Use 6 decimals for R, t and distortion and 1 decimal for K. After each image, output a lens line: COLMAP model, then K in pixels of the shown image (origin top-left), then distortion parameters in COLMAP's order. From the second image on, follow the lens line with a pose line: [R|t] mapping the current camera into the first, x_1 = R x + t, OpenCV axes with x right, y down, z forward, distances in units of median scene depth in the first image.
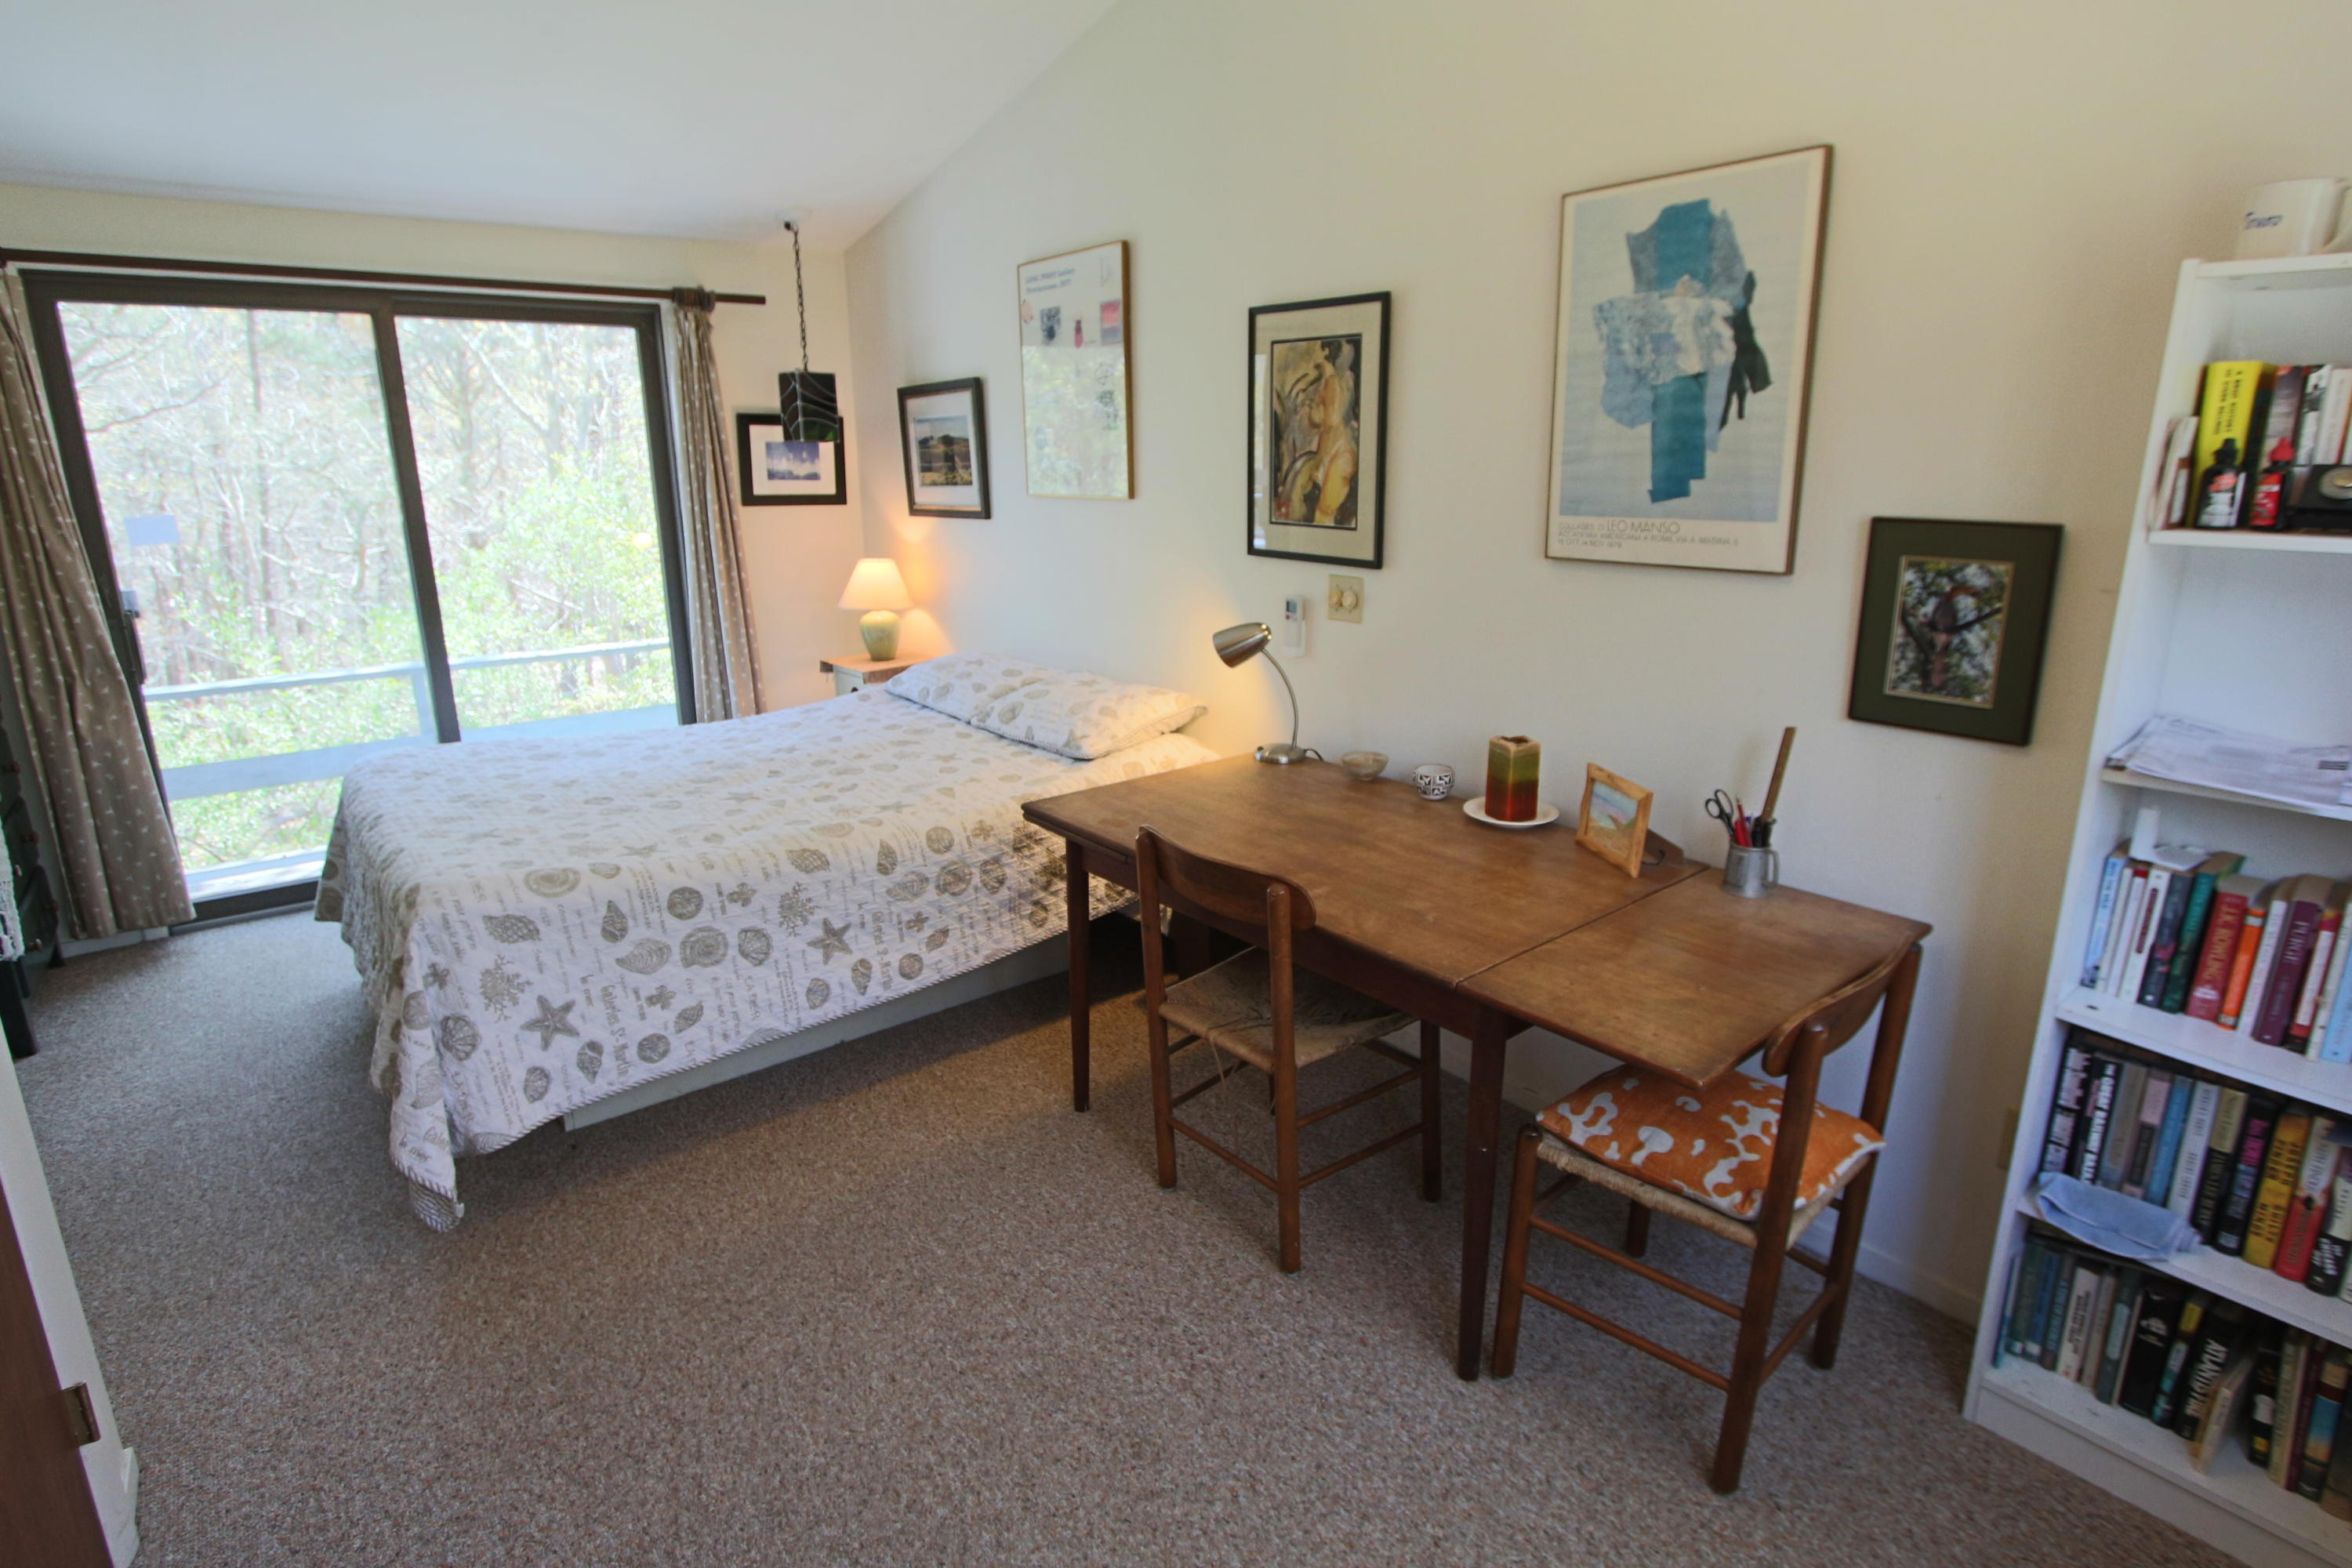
lens RADIAL K [[1211.3, 0, 1183.4], [0, 1211.3, 762.4], [0, 0, 1]] dist [-0.023838, 0.008656]
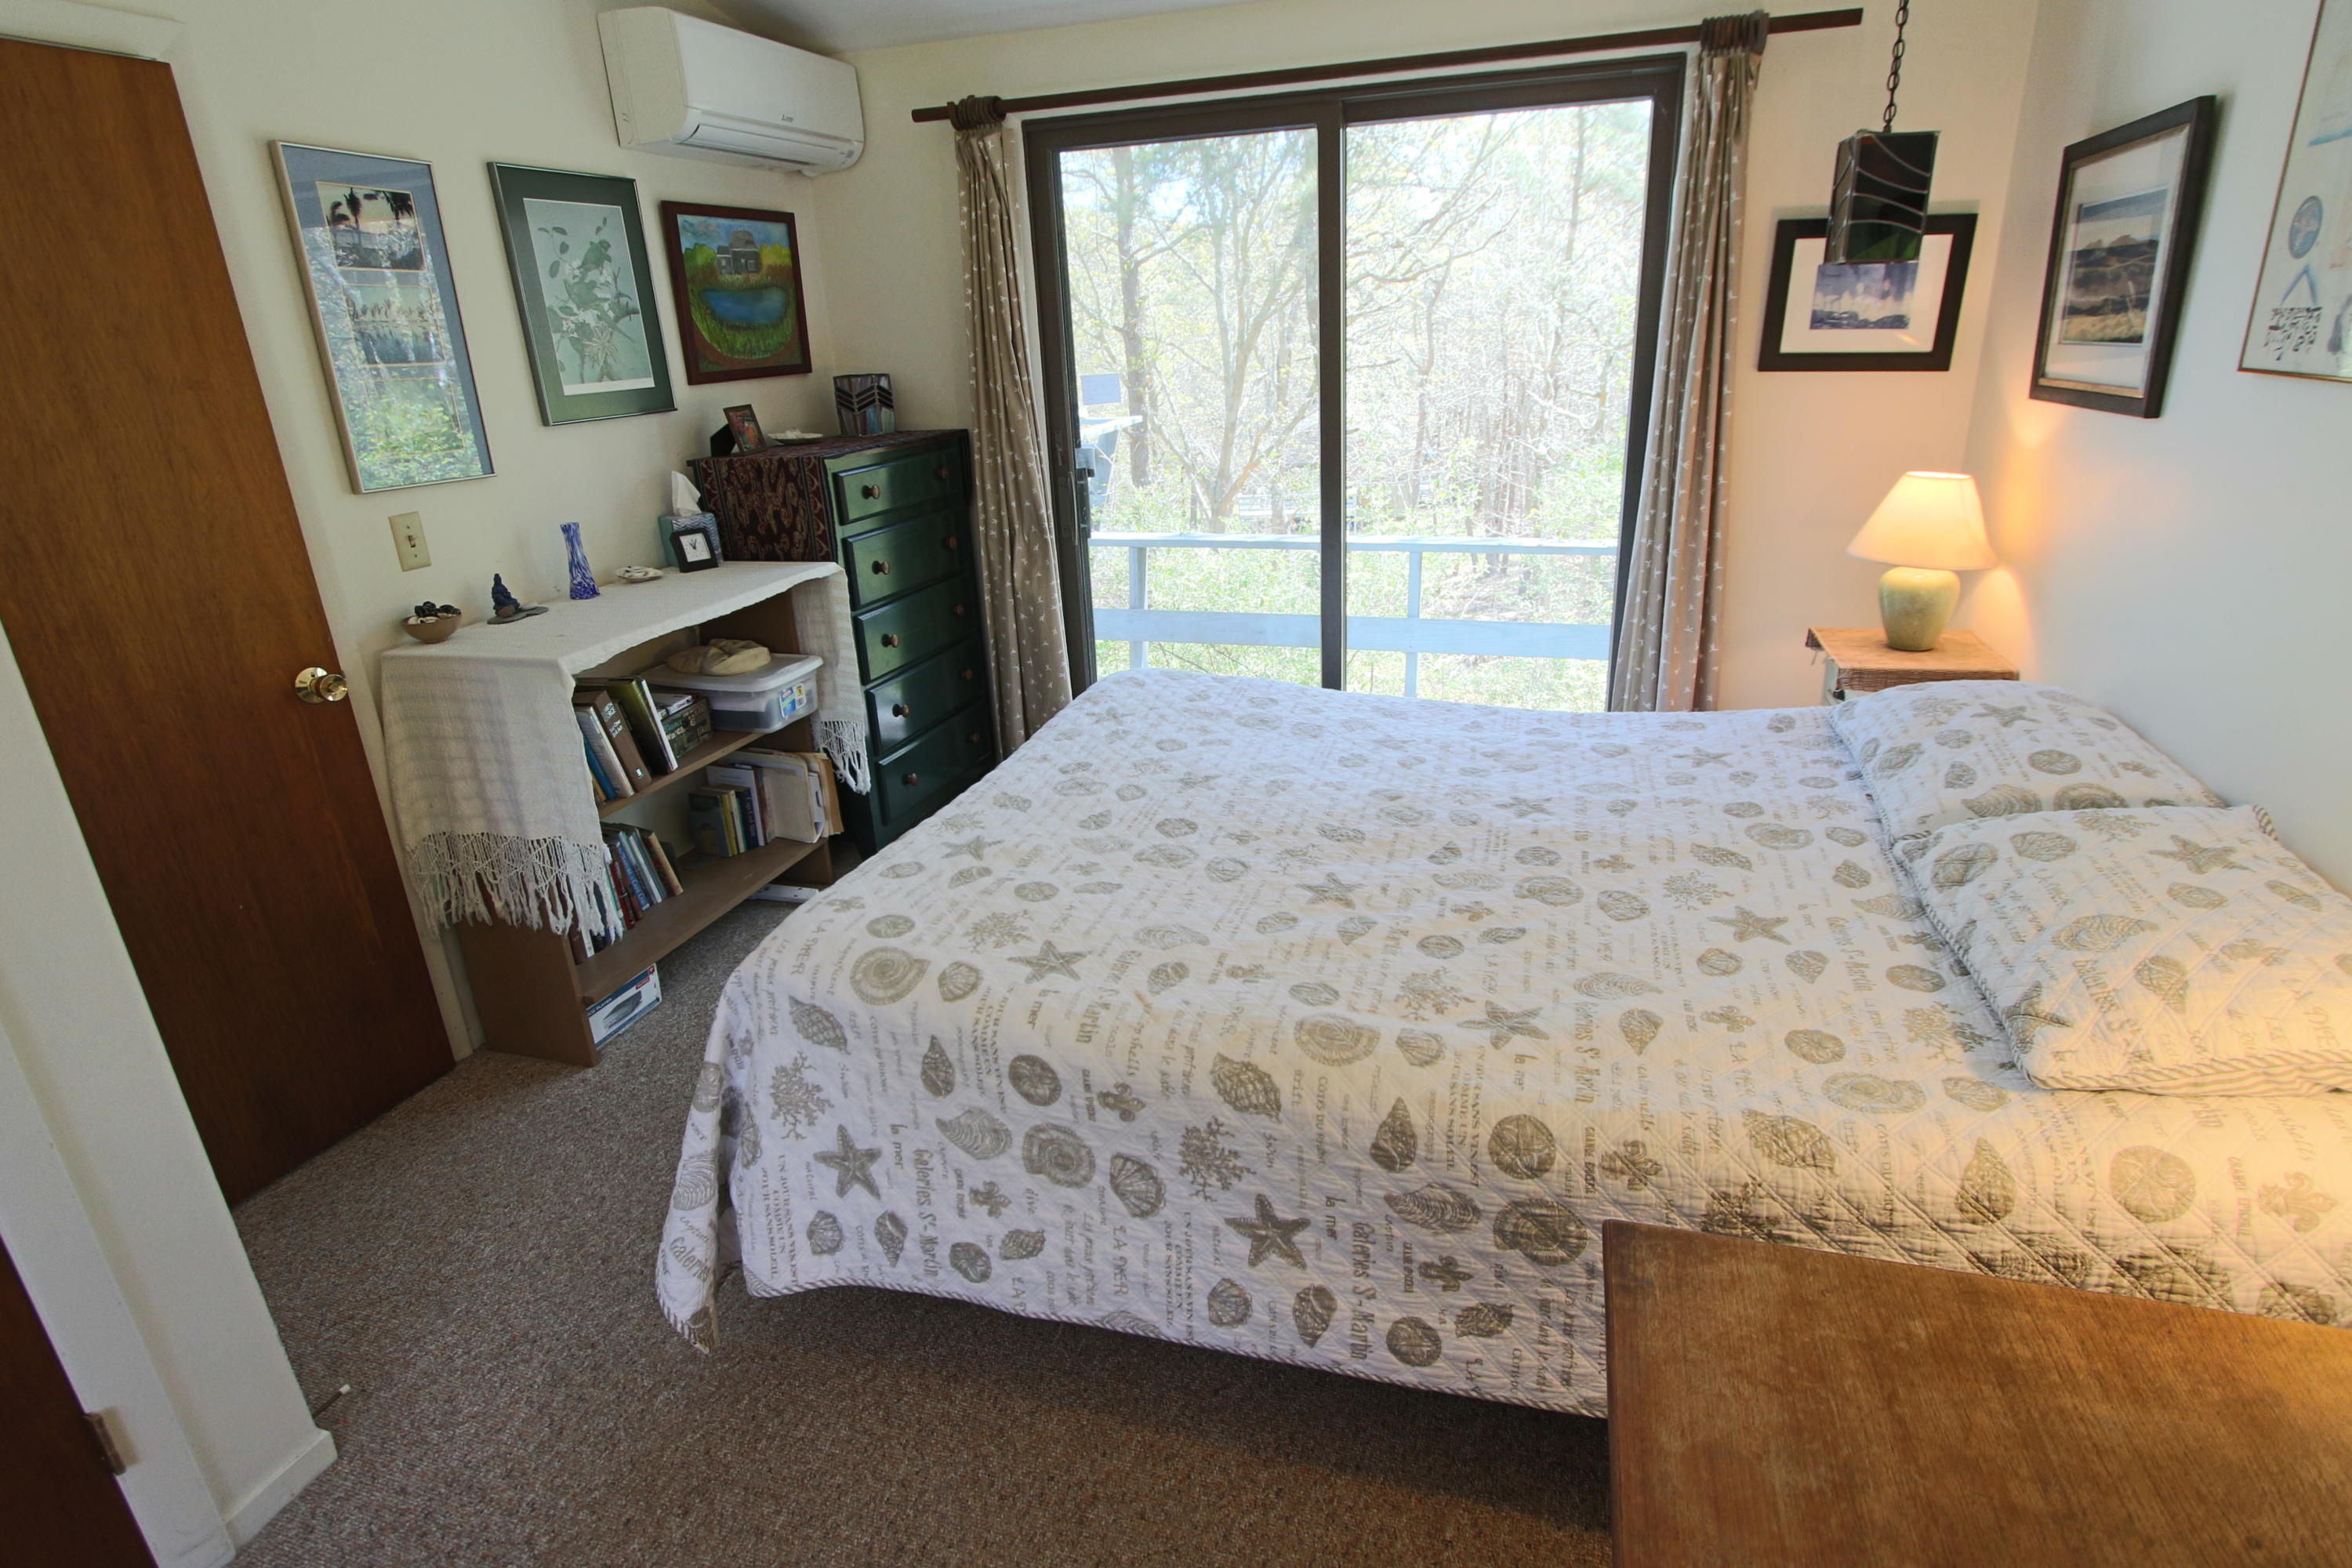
lens RADIAL K [[1211.3, 0, 1183.4], [0, 1211.3, 762.4], [0, 0, 1]] dist [-0.023838, 0.008656]
pose [[0.548771, 0.273552, -0.789949, 0.055610], [-0.171732, 0.961682, 0.213721, -0.161233], [0.818144, 0.018376, 0.574720, 0.643979]]
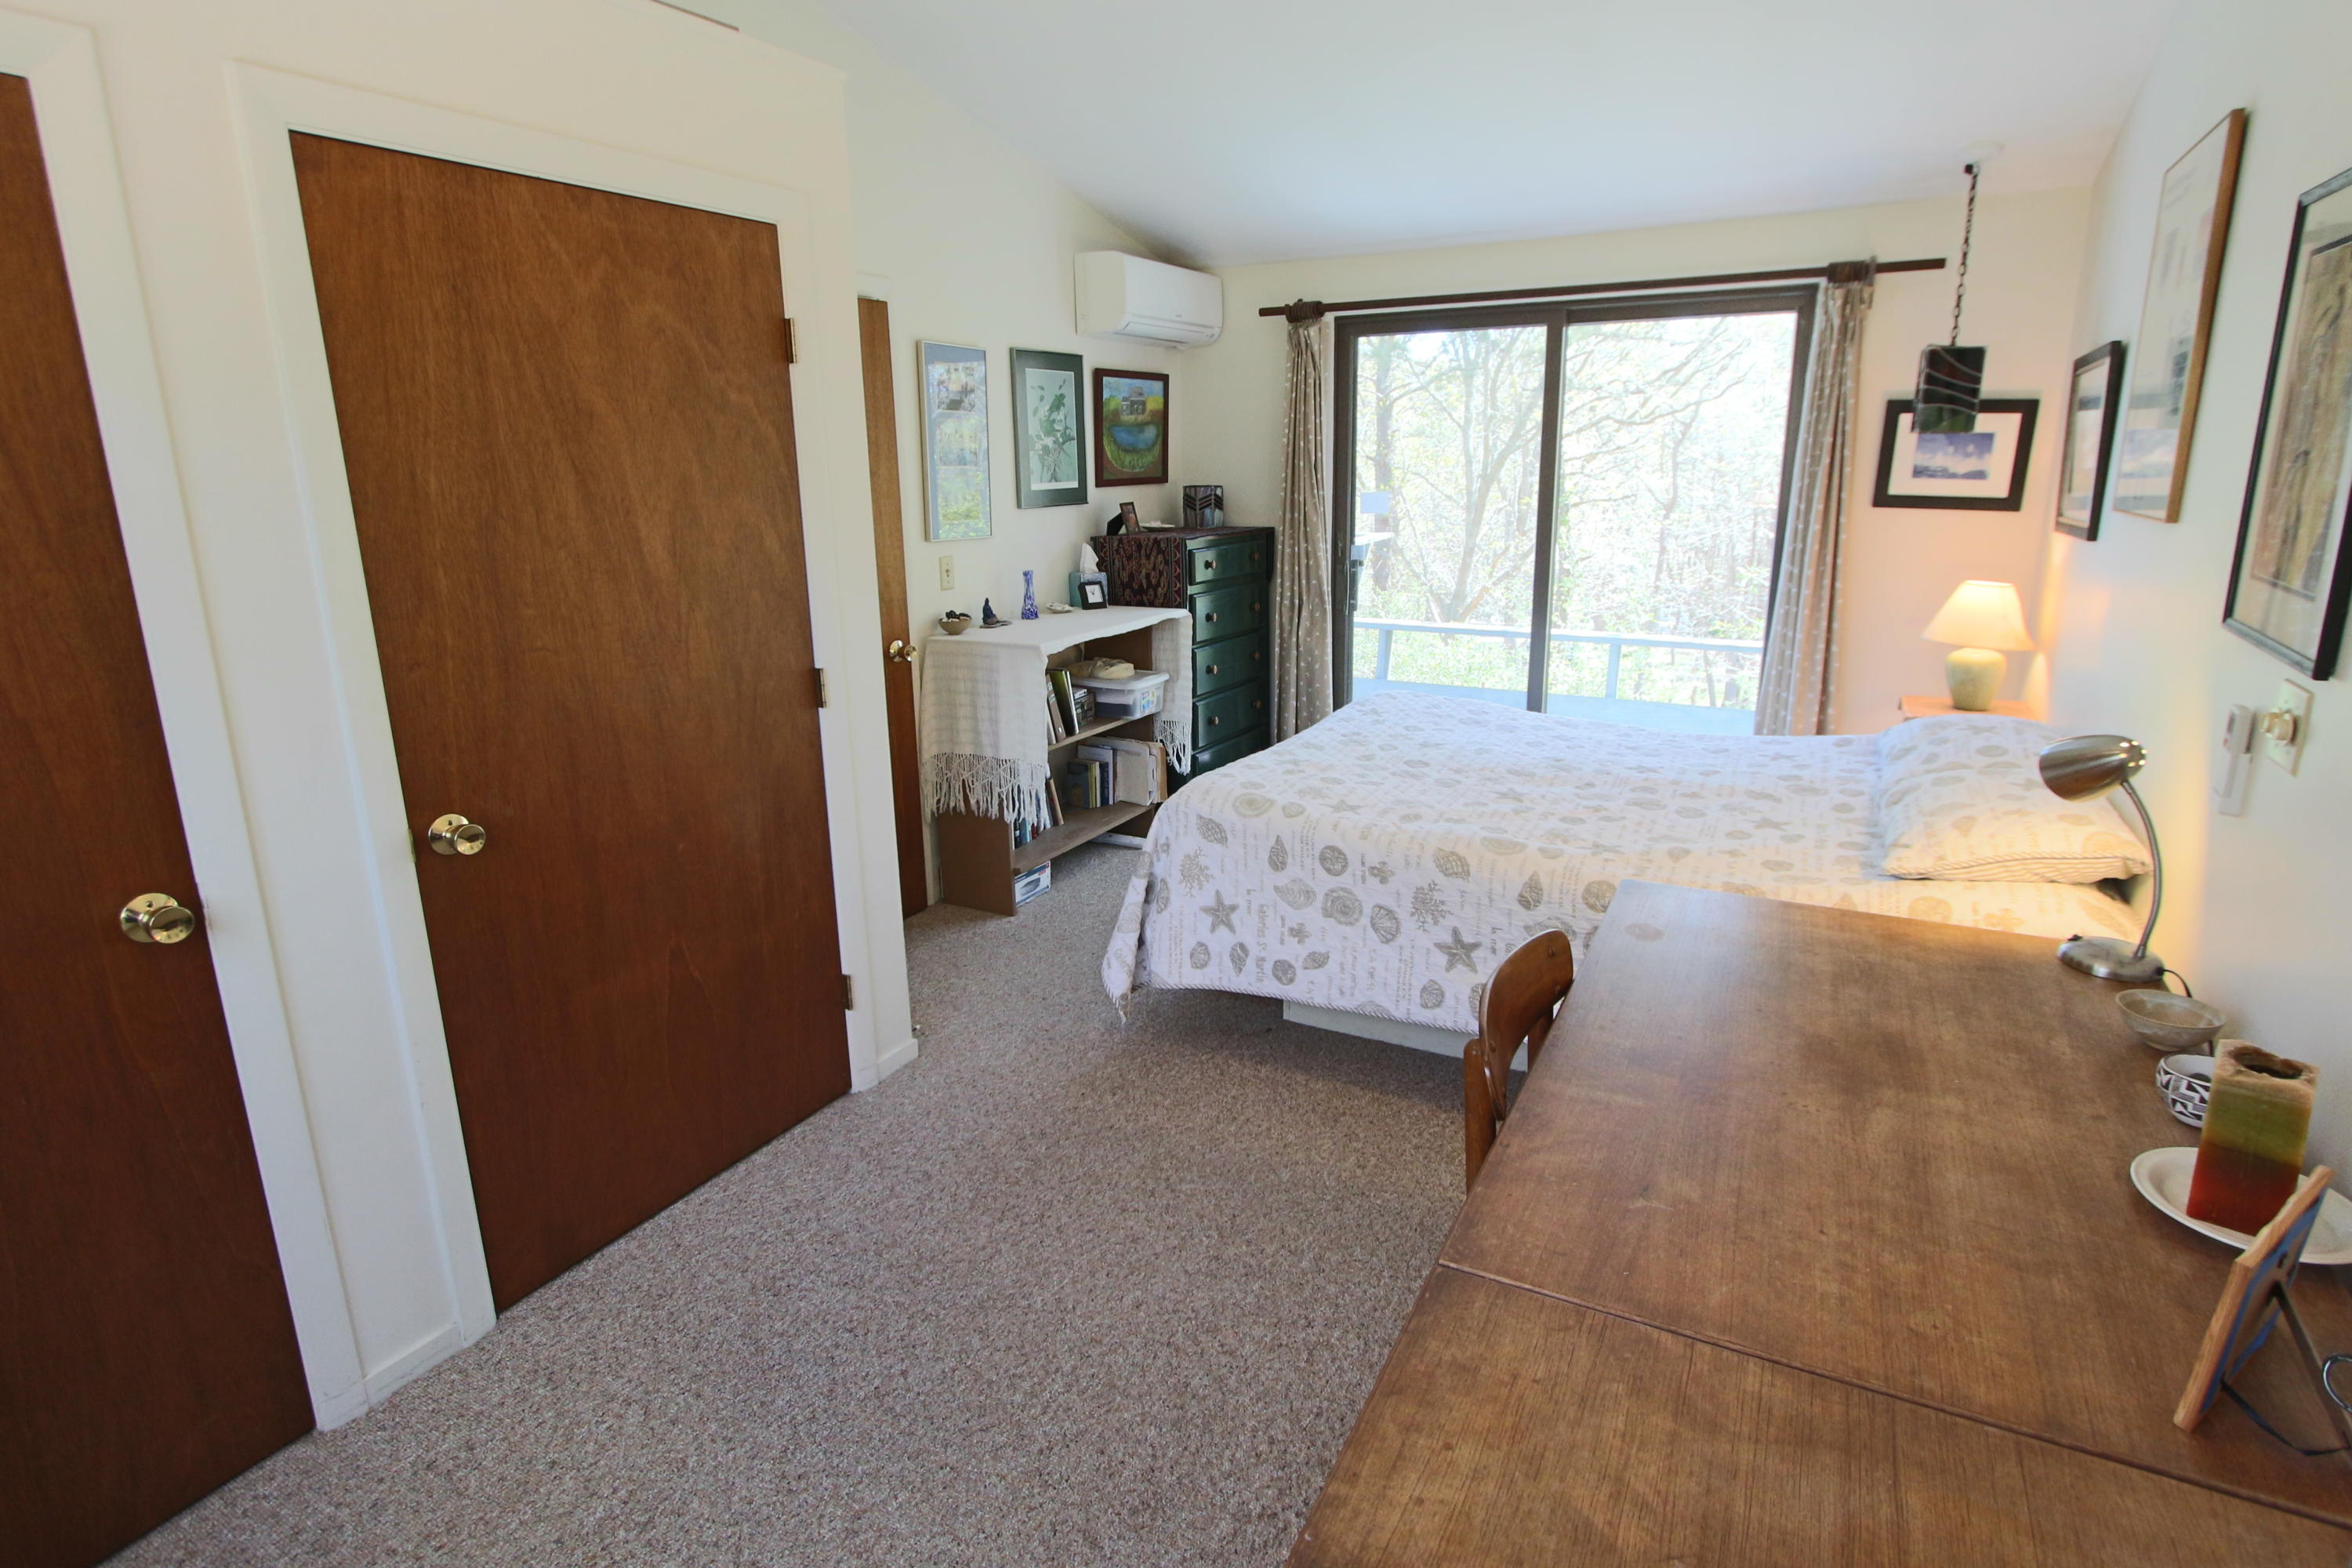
lens RADIAL K [[1213.8, 0, 1183.4], [0, 1213.8, 763.0], [0, 0, 1]] dist [-0.017527, 0.001001]
pose [[0.378038, 0.232393, -0.896148, 0.459384], [-0.221887, 0.962512, 0.156001, -0.100949], [0.898807, 0.139869, 0.415431, 0.366399]]
